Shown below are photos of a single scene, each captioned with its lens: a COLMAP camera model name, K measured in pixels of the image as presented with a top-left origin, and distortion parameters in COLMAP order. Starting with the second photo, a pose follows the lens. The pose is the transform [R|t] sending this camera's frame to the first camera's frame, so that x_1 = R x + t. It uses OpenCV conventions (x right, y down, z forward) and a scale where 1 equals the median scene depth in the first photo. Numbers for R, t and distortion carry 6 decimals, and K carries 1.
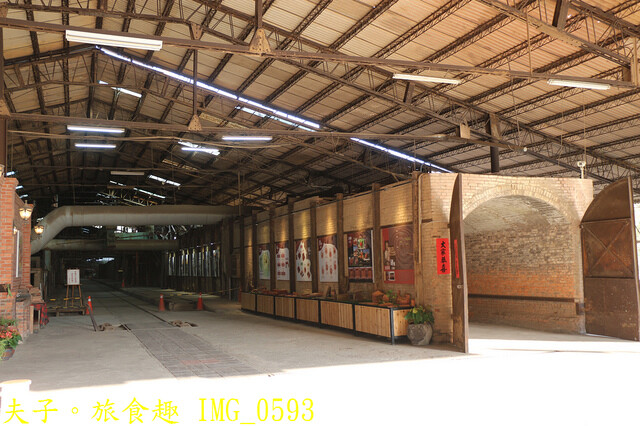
lens RADIAL K [[694.6, 0, 320.7], [0, 694.6, 213.4], [0, 0, 1]] dist [-0.005709, 0.000000]
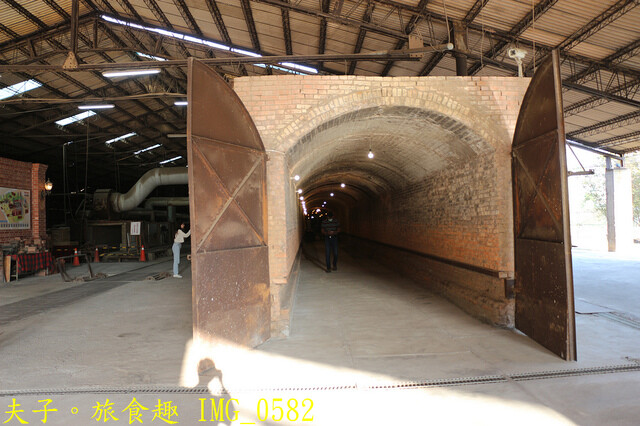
lens RADIAL K [[518.2, 0, 319.6], [0, 518.2, 215.5], [0, 0, 1]] dist [-0.119961, 0.008324]
pose [[0.947049, -0.003630, -0.321068, 0.357802], [0.026611, 0.997384, 0.067215, 0.037866], [0.319984, -0.072200, 0.944668, 0.521407]]
